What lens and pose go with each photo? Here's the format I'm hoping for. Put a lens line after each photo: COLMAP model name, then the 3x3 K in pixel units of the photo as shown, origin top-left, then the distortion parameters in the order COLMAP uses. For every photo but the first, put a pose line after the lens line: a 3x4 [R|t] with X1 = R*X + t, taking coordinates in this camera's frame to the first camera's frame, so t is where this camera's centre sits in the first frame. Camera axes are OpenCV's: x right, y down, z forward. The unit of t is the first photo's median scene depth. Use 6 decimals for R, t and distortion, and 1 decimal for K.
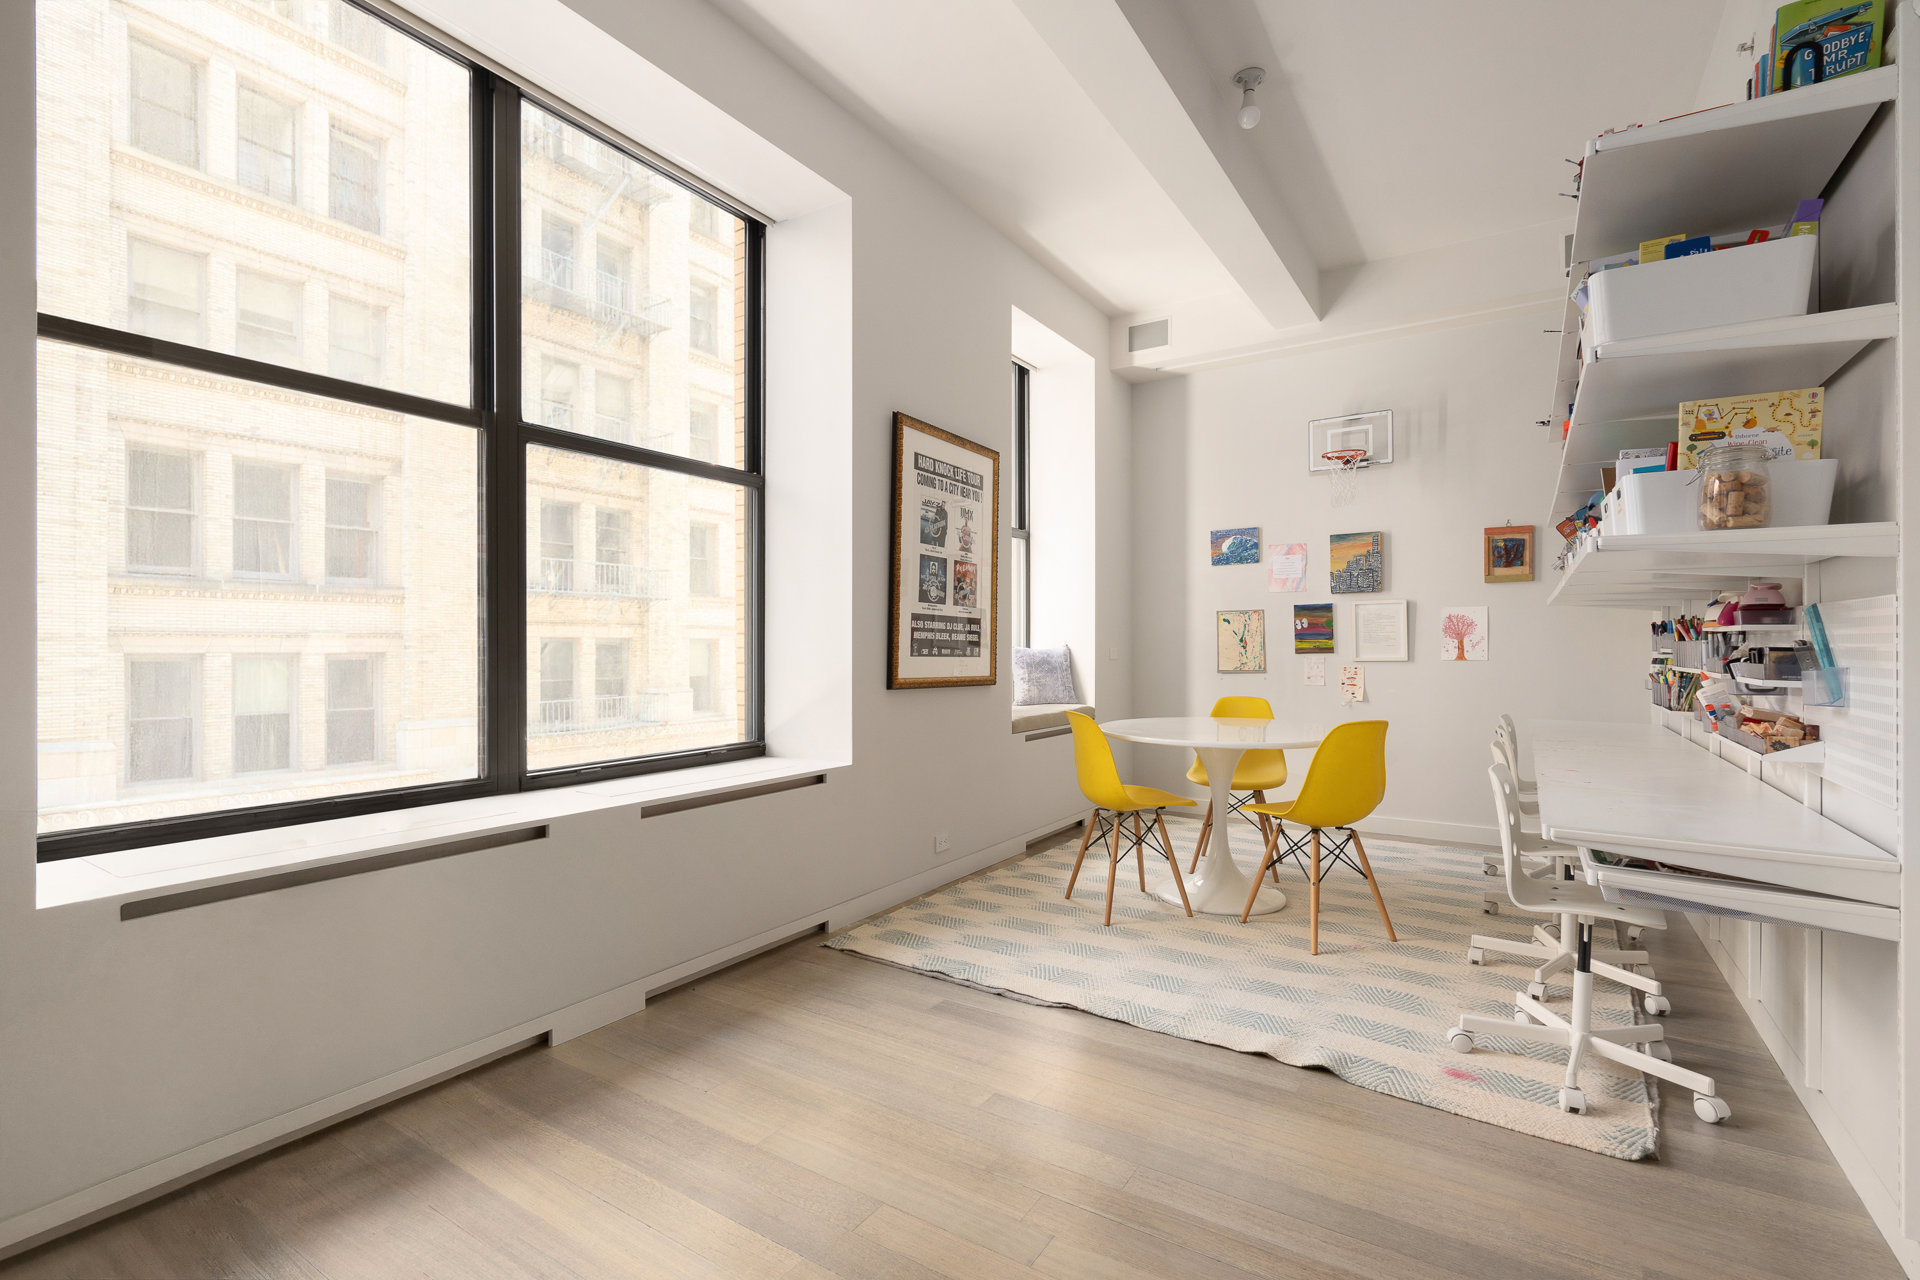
lens RADIAL K [[875.4, 0, 960.0], [0, 875.4, 640.0], [0, 0, 1]] dist [0.000130, -0.000003]
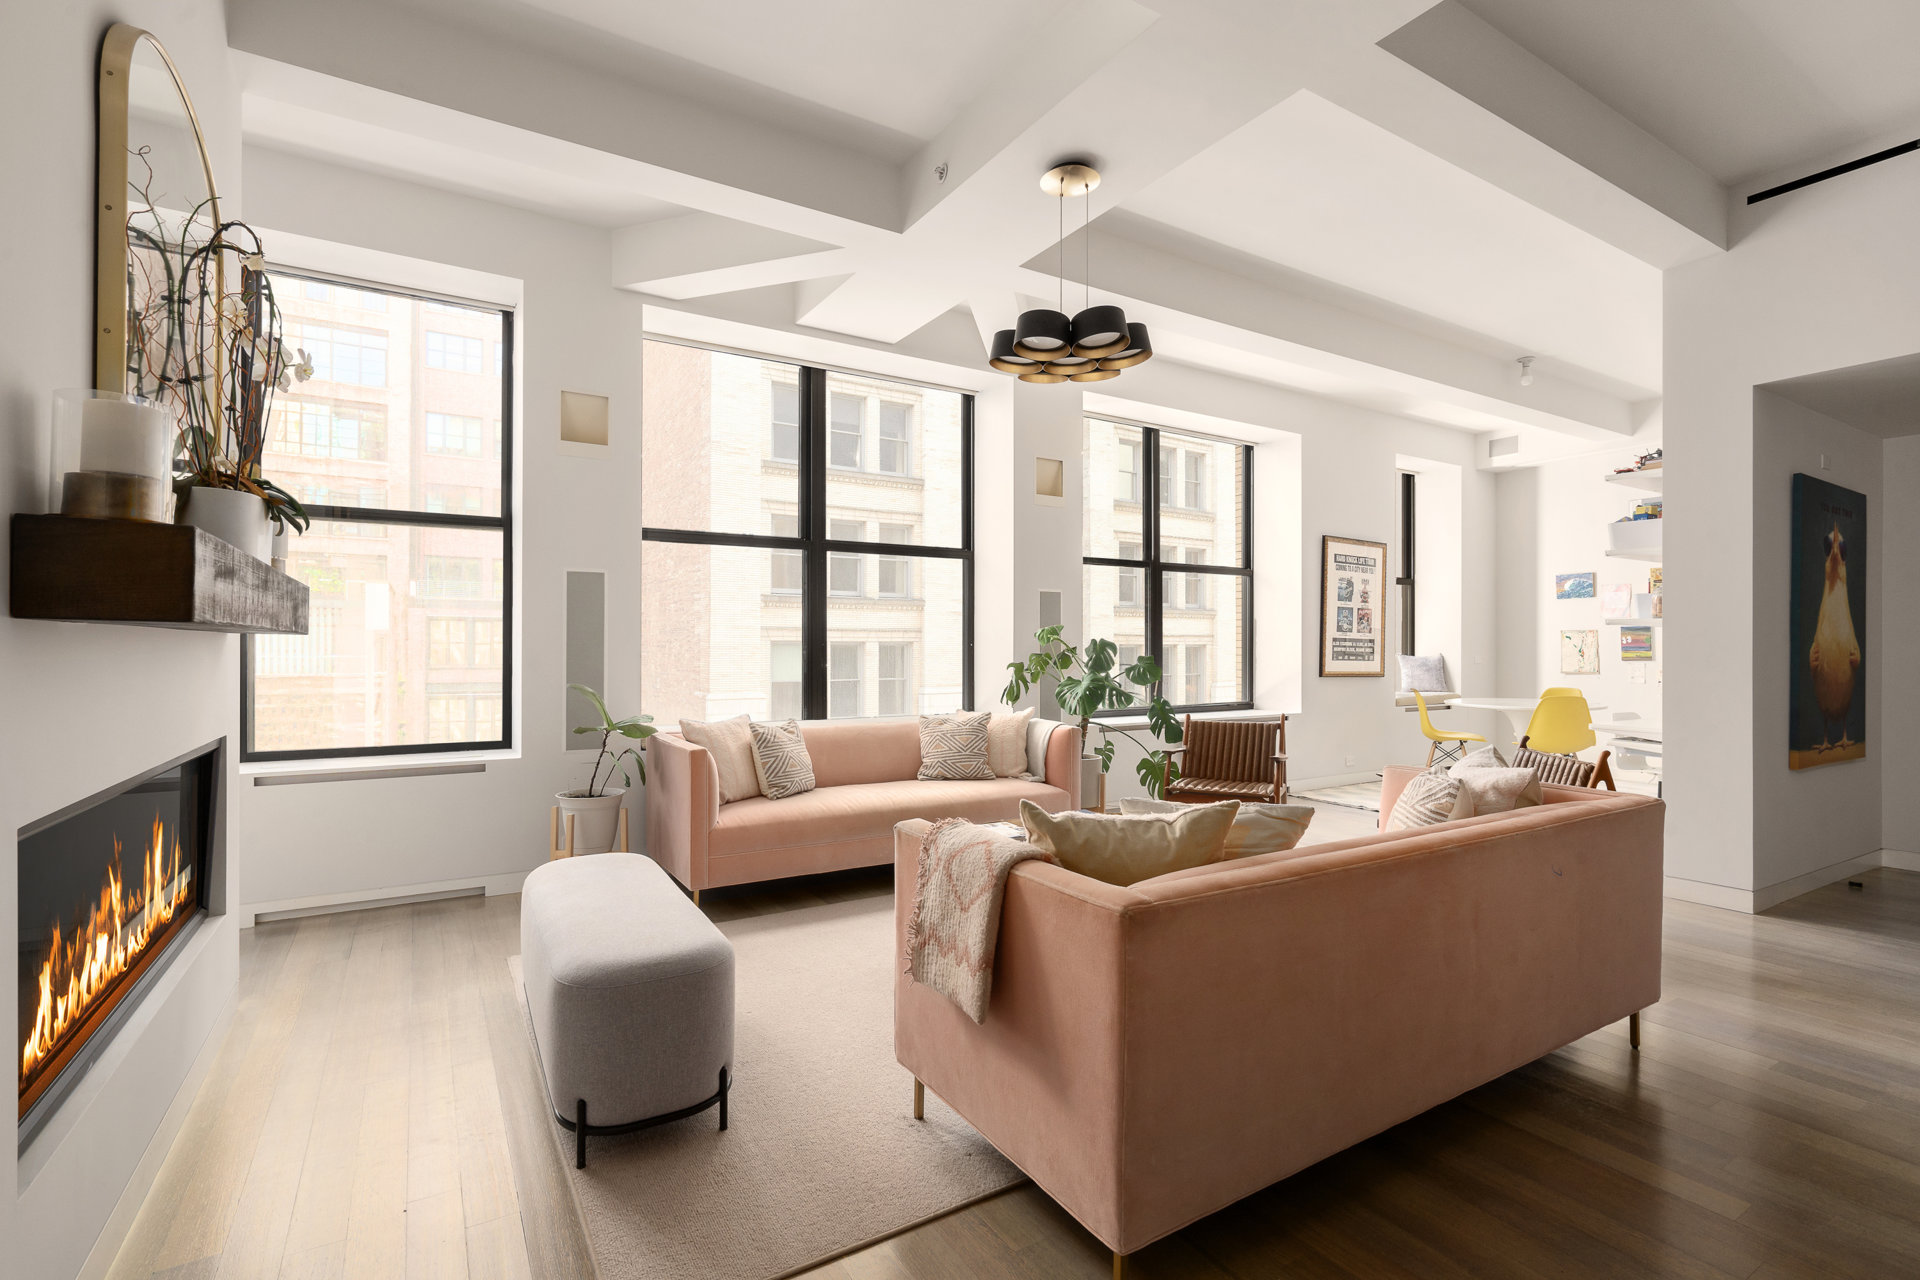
lens RADIAL K [[866.0, 0, 960.0], [0, 866.0, 640.0], [0, 0, 1]] dist [0.005110, 0.000163]
pose [[0.899911, -0.000499, -0.436073, 0.035538], [0.000178, 1.000000, -0.000777, -0.022967], [0.436073, 0.000622, 0.899911, -0.995390]]
